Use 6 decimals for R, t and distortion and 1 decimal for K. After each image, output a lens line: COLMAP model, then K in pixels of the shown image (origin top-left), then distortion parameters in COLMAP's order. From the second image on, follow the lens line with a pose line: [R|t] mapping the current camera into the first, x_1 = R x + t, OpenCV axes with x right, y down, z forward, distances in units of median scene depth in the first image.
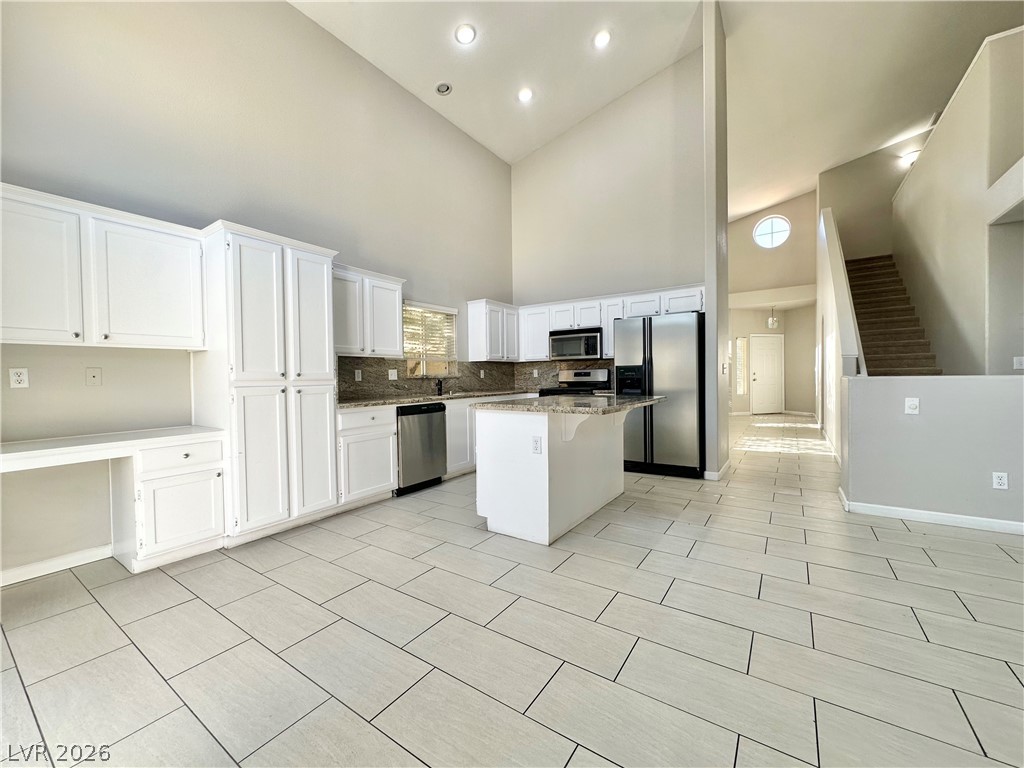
lens RADIAL K [[410.6, 0, 513.3], [0, 410.6, 384.5], [0, 0, 1]] dist [-0.003563, 0.001045]
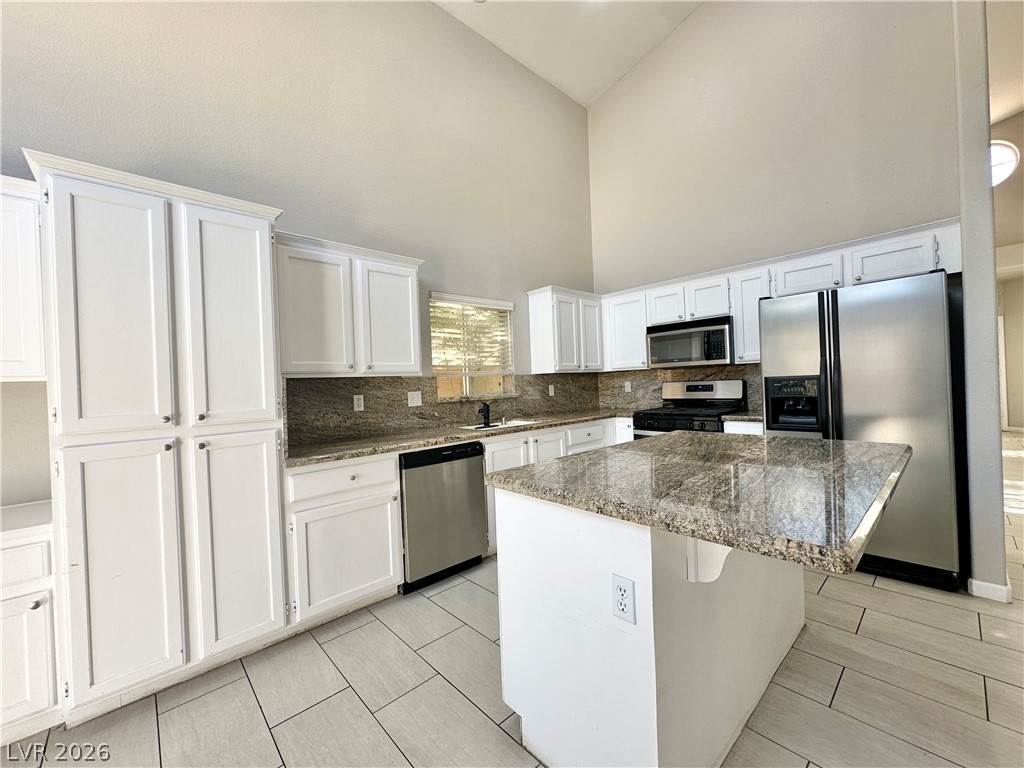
lens RADIAL K [[410.6, 0, 513.2], [0, 410.6, 384.4], [0, 0, 1]] dist [-0.003563, 0.001045]
pose [[0.974129, -0.023140, -0.224805, 0.031348], [0.020490, 0.999690, -0.014114, -0.039032], [0.225062, 0.009143, 0.974302, 0.391130]]
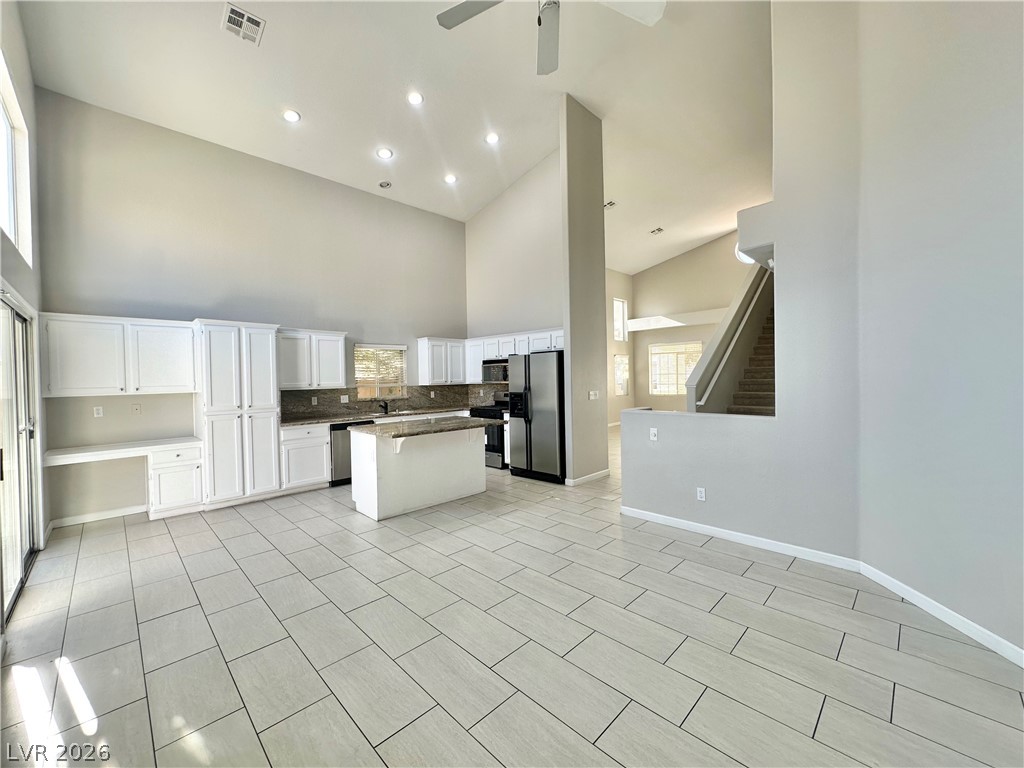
lens RADIAL K [[410.6, 0, 513.2], [0, 410.6, 385.2], [0, 0, 1]] dist [-0.003563, 0.001045]
pose [[0.981662, -0.000510, -0.190627, 0.582065], [0.000677, 0.999999, 0.000807, -0.078902], [0.190627, -0.000921, 0.981662, -0.274806]]
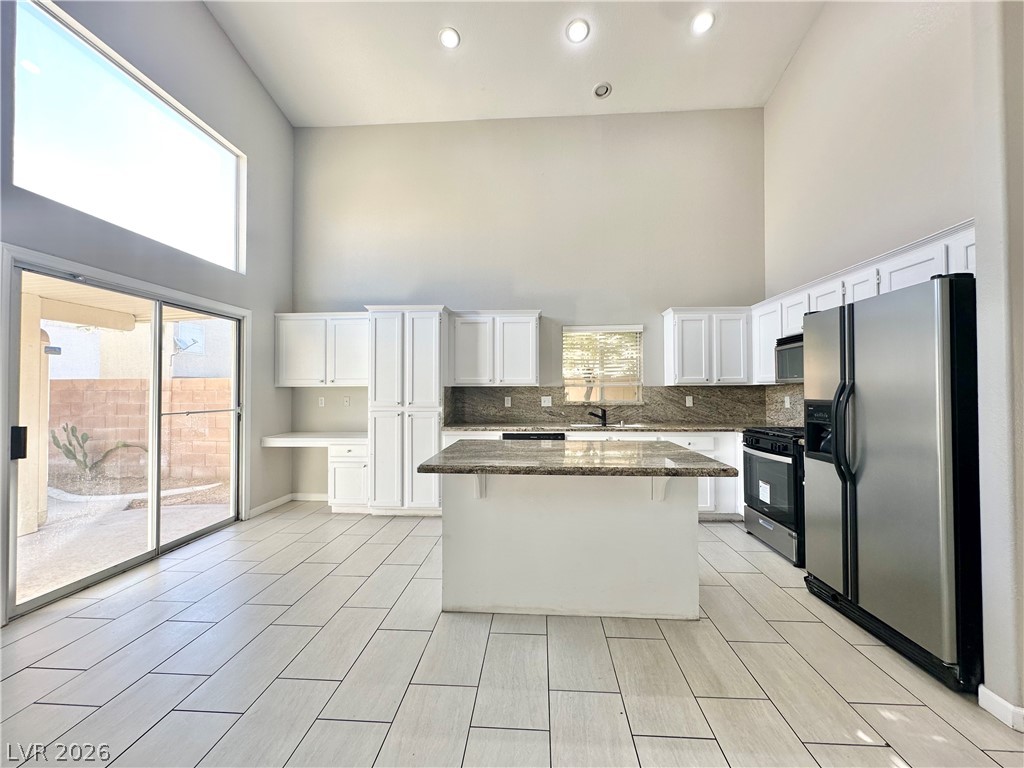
lens RADIAL K [[410.6, 0, 513.7], [0, 410.6, 384.3], [0, 0, 1]] dist [-0.003563, 0.001045]
pose [[0.508675, 0.001614, -0.860957, 0.609024], [-0.023046, 0.999665, -0.011742, -0.058364], [0.860650, 0.025814, 0.508542, 0.445142]]
